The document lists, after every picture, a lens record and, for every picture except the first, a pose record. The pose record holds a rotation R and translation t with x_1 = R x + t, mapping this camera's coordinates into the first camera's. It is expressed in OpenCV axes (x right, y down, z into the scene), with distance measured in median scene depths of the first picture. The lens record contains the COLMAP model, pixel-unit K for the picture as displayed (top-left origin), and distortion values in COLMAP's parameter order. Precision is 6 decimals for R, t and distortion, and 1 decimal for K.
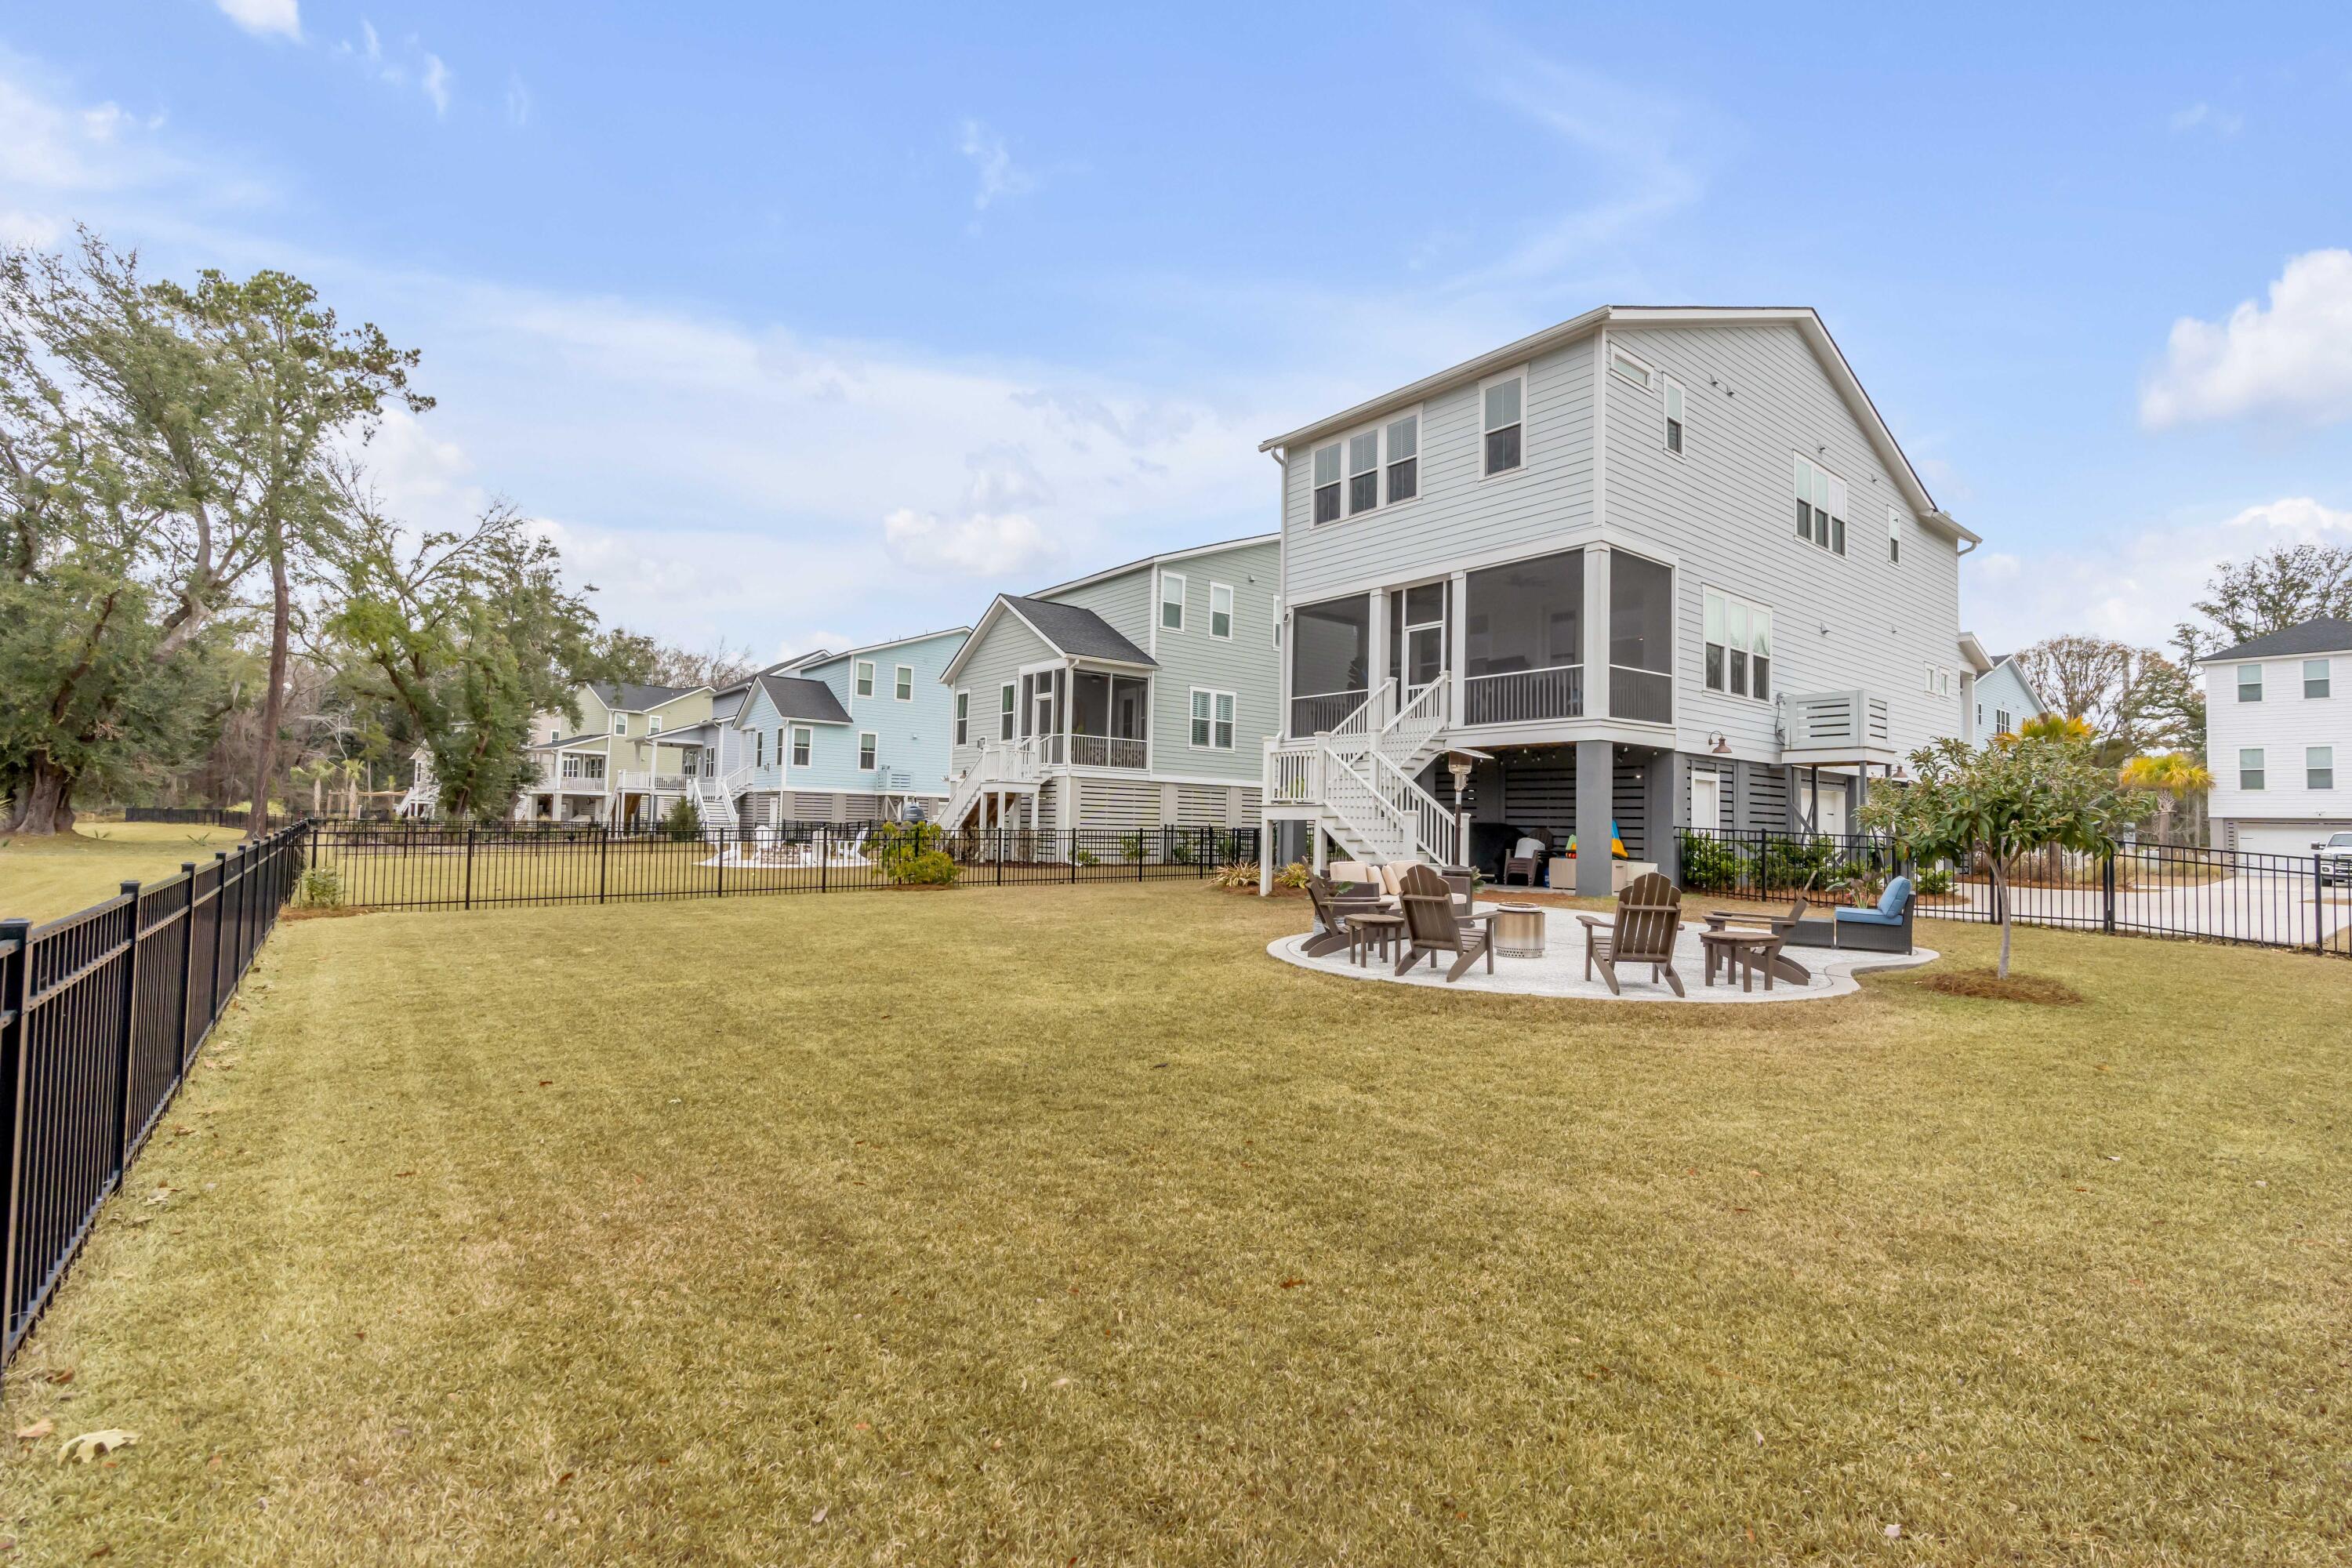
lens RADIAL K [[1072.2, 0, 1180.2], [0, 1072.2, 782.5], [0, 0, 1]] dist [0.000563, 0.000438]
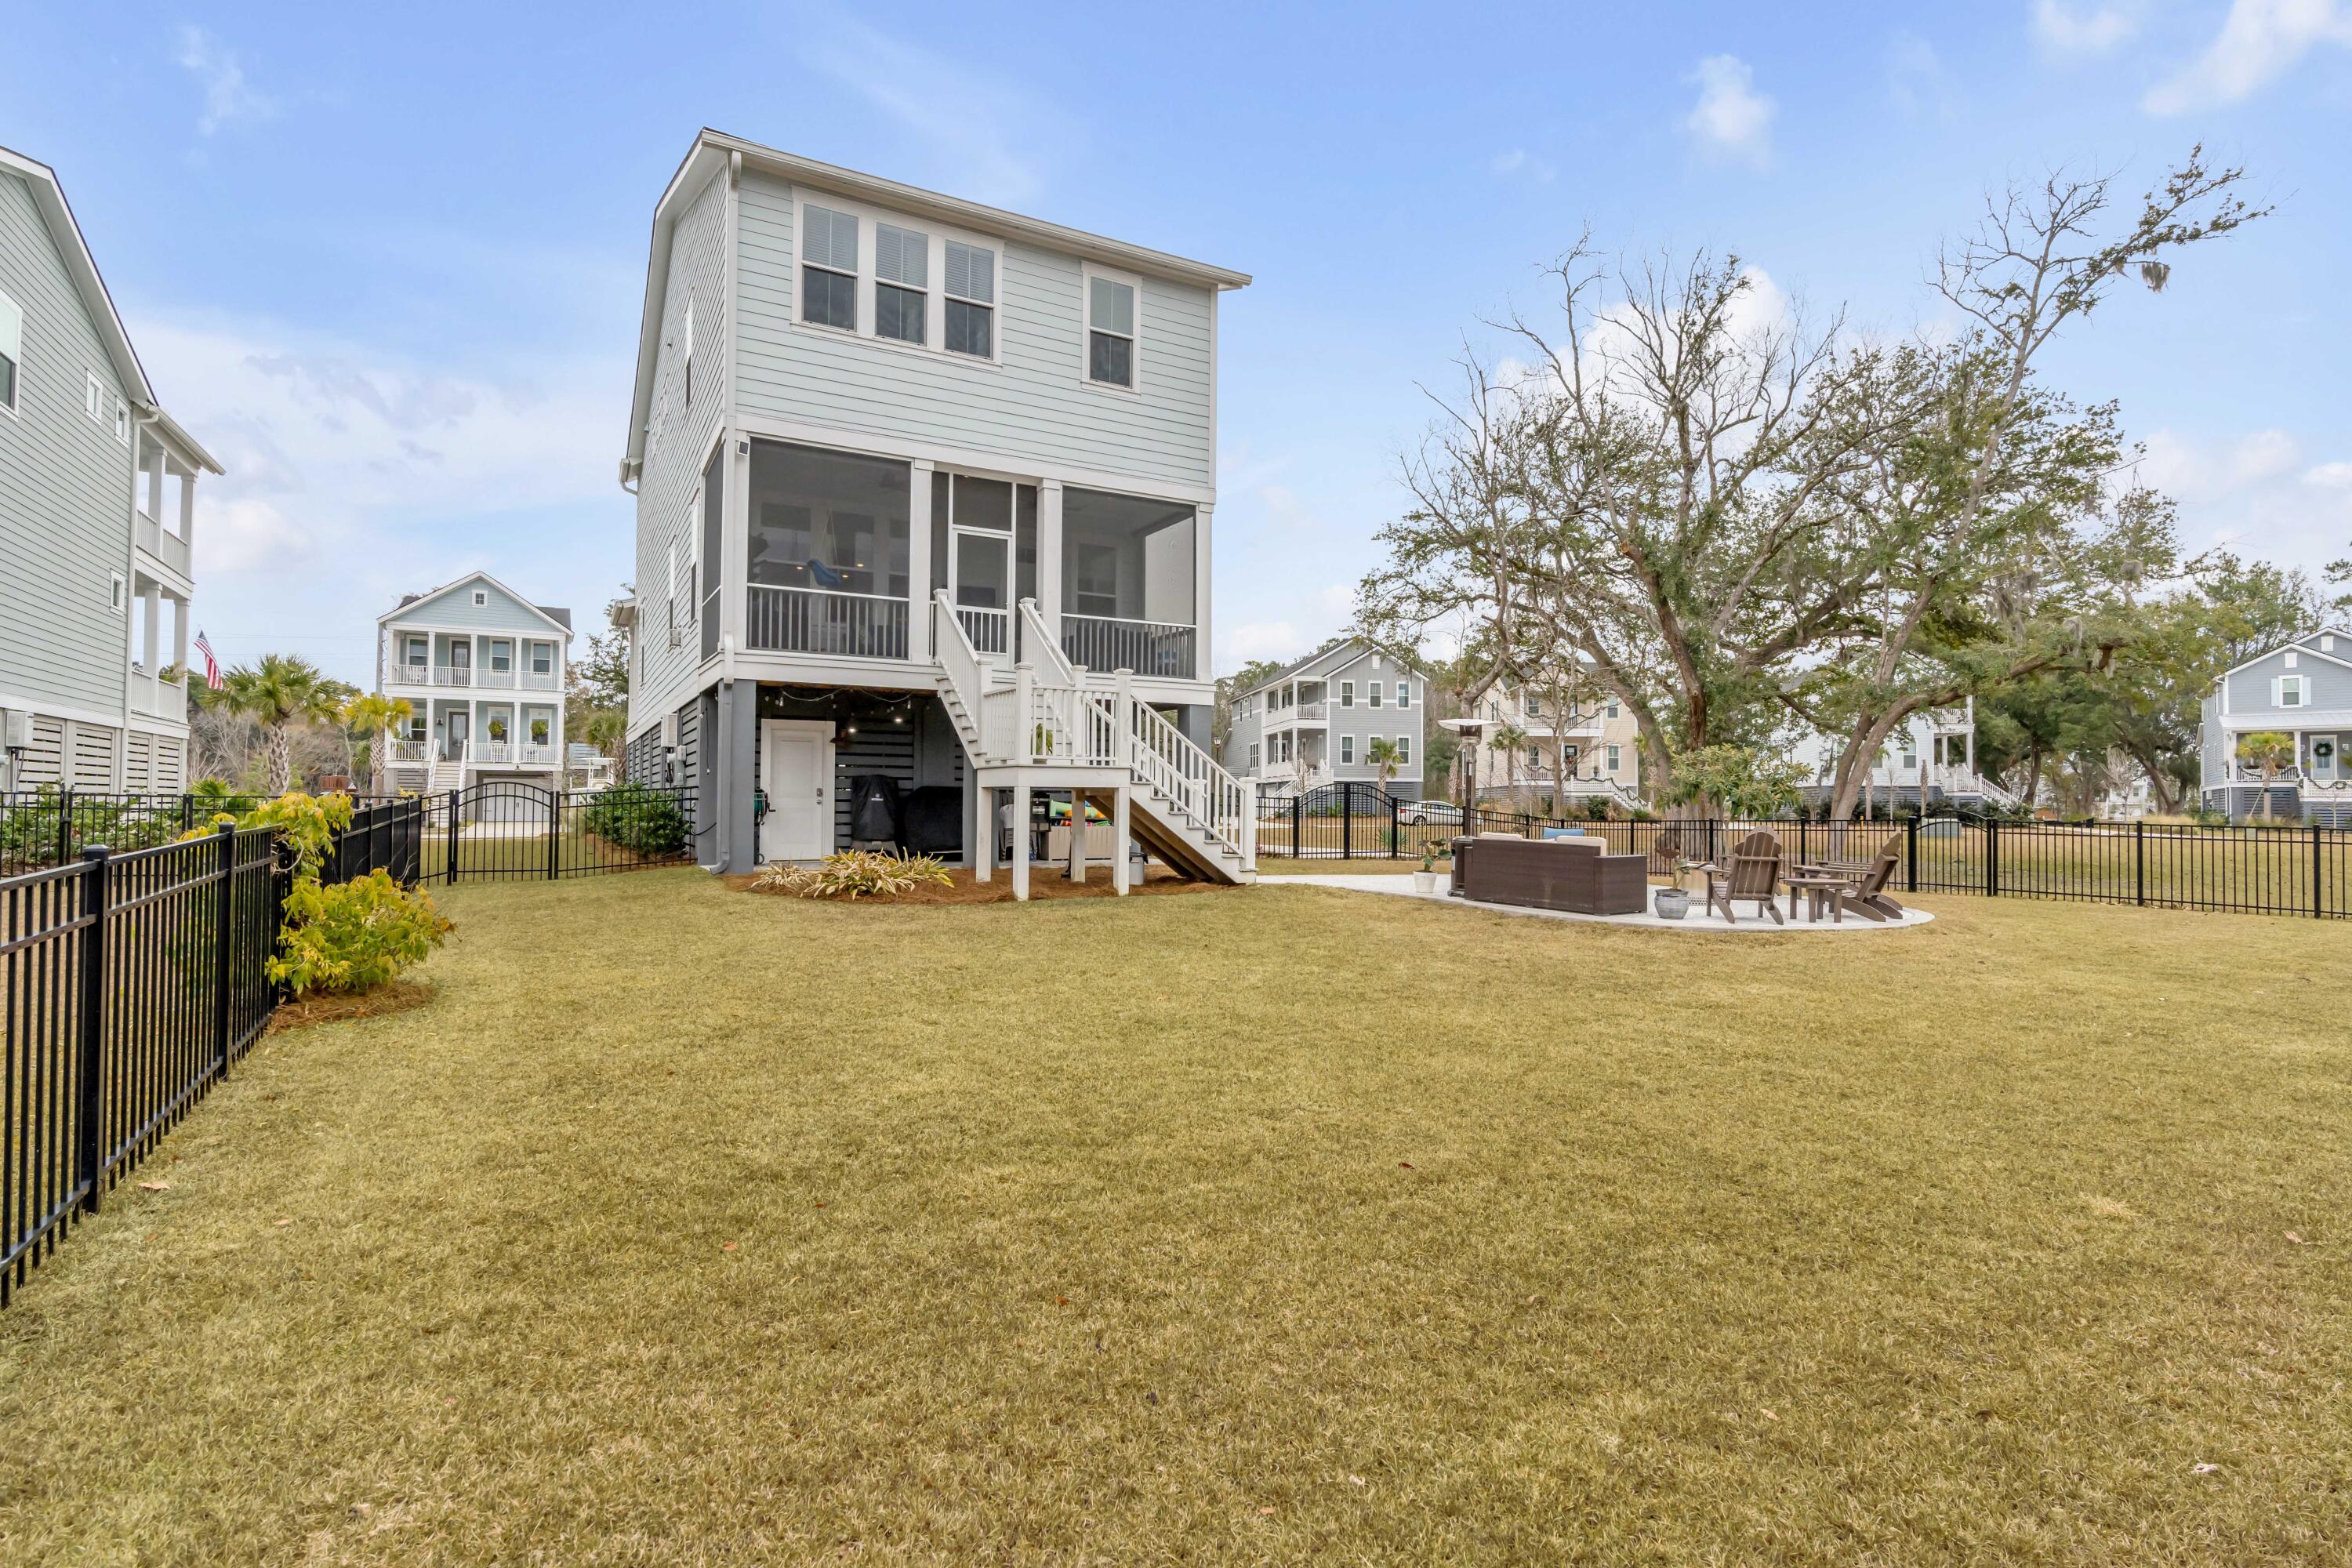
lens RADIAL K [[1137.4, 0, 1176.0], [0, 1137.4, 784.0], [0, 0, 1]] dist [-0.000296, 0.000102]
pose [[0.159024, -0.009329, 0.987231, -0.558745], [-0.048911, 0.998653, 0.017315, 0.014096], [-0.986062, -0.051040, 0.158353, 0.725294]]
